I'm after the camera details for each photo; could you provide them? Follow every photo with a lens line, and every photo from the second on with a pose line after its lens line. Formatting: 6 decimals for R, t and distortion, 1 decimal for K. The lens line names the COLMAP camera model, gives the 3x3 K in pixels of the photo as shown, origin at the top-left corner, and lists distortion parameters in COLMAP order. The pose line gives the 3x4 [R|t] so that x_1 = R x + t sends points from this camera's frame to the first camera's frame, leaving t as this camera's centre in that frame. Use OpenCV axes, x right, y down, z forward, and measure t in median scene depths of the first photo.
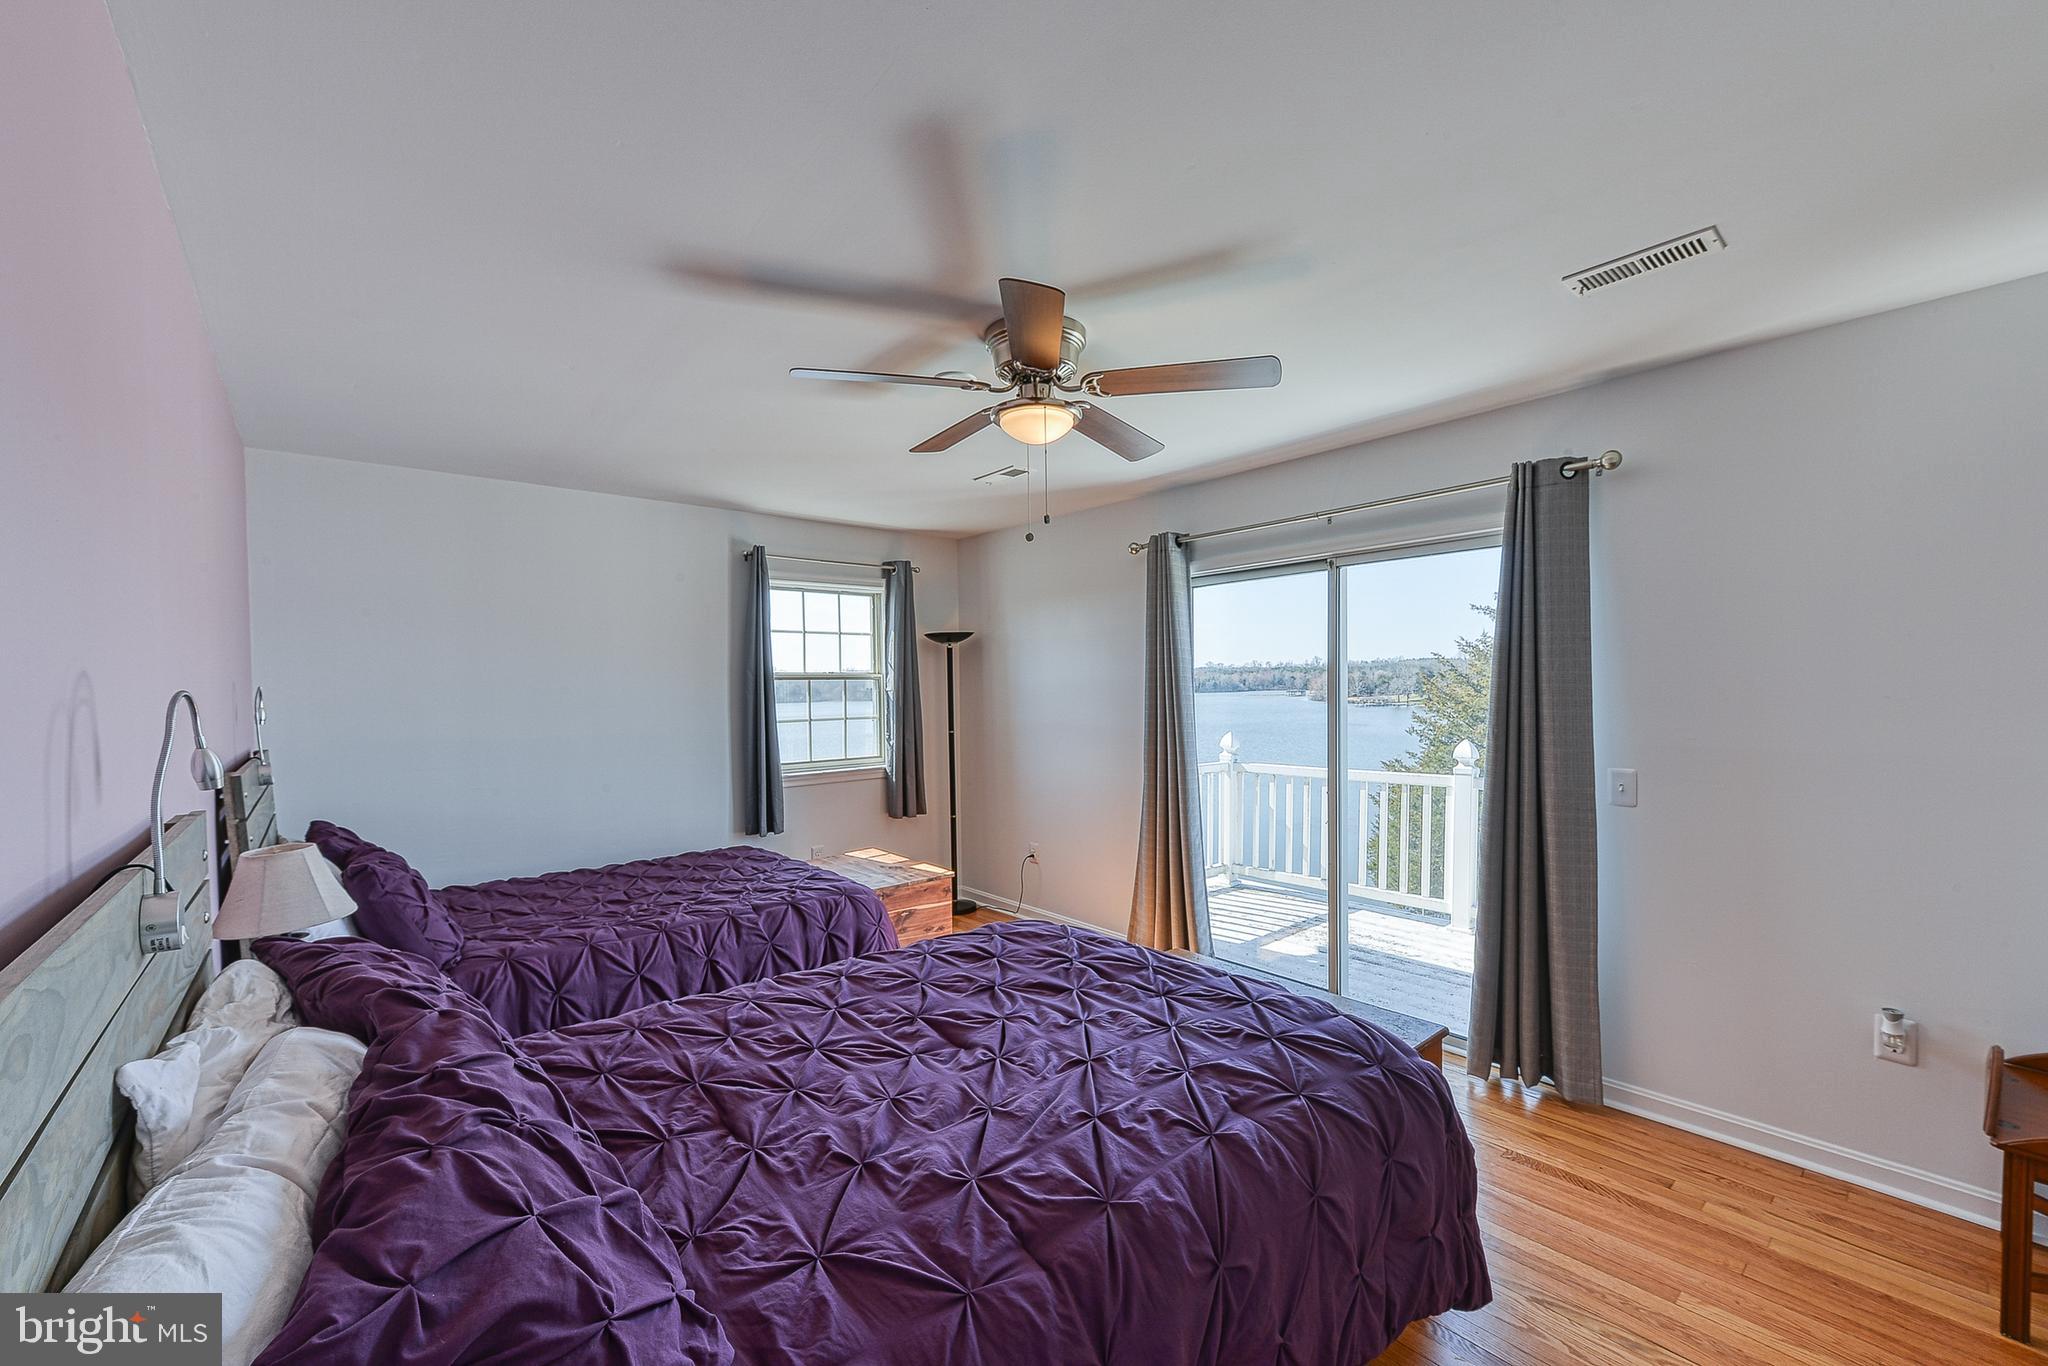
lens RADIAL K [[846.6, 0, 1028.1], [0, 846.6, 677.3], [0, 0, 1]] dist [0.002774, -0.000155]
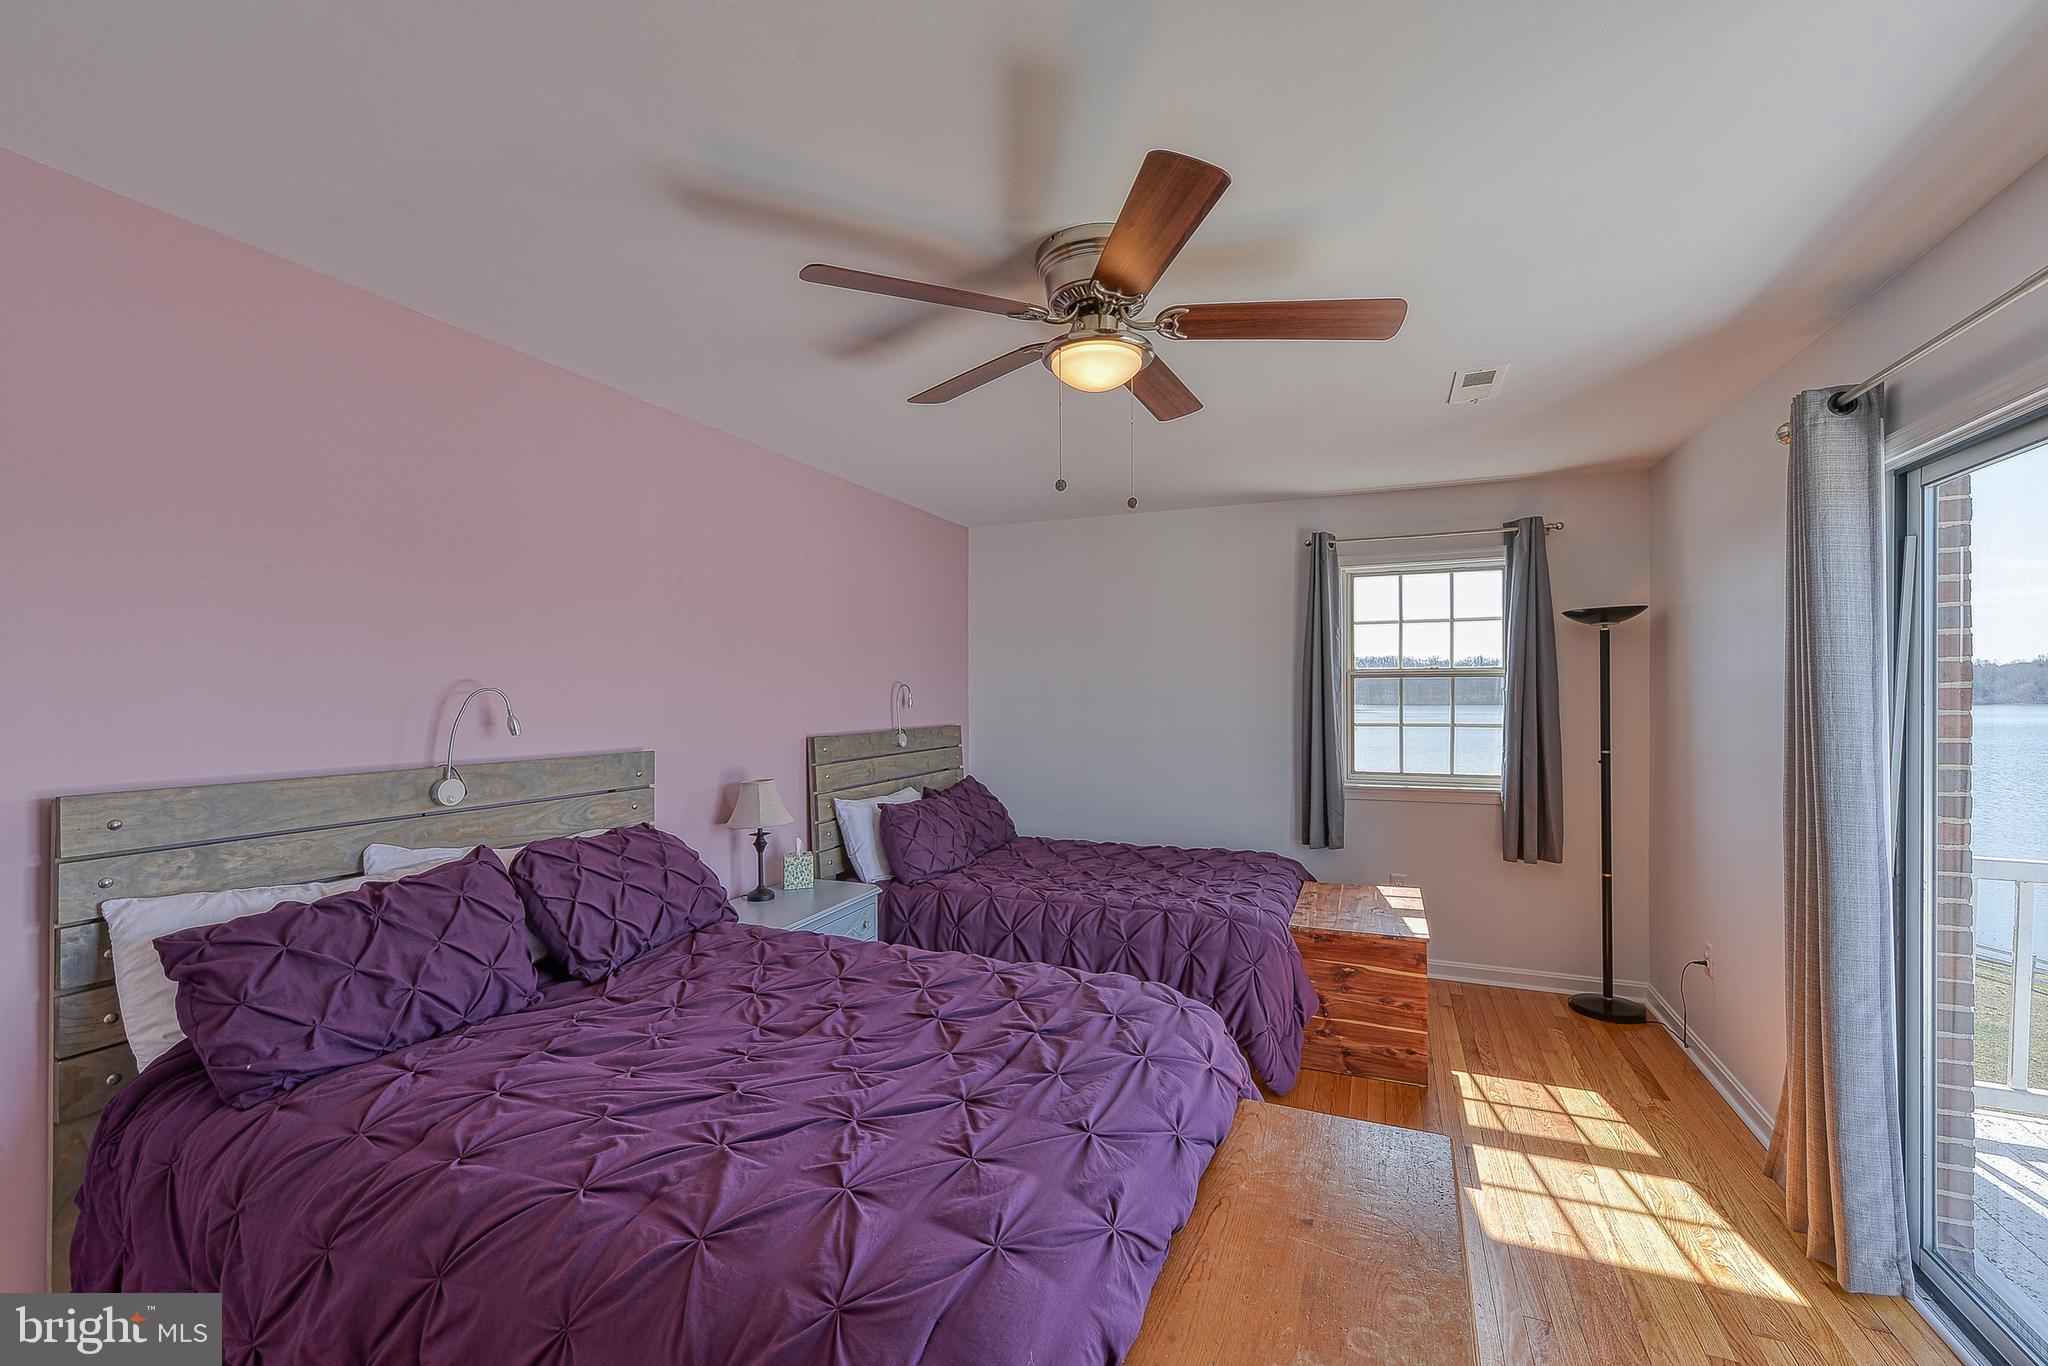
lens RADIAL K [[846.6, 0, 1028.1], [0, 846.6, 677.3], [0, 0, 1]] dist [0.002774, -0.000155]
pose [[0.452969, -0.002341, -0.891523, 0.334372], [0.008761, 0.999960, 0.001826, -0.001753], [0.891483, -0.008638, 0.452971, 0.275965]]
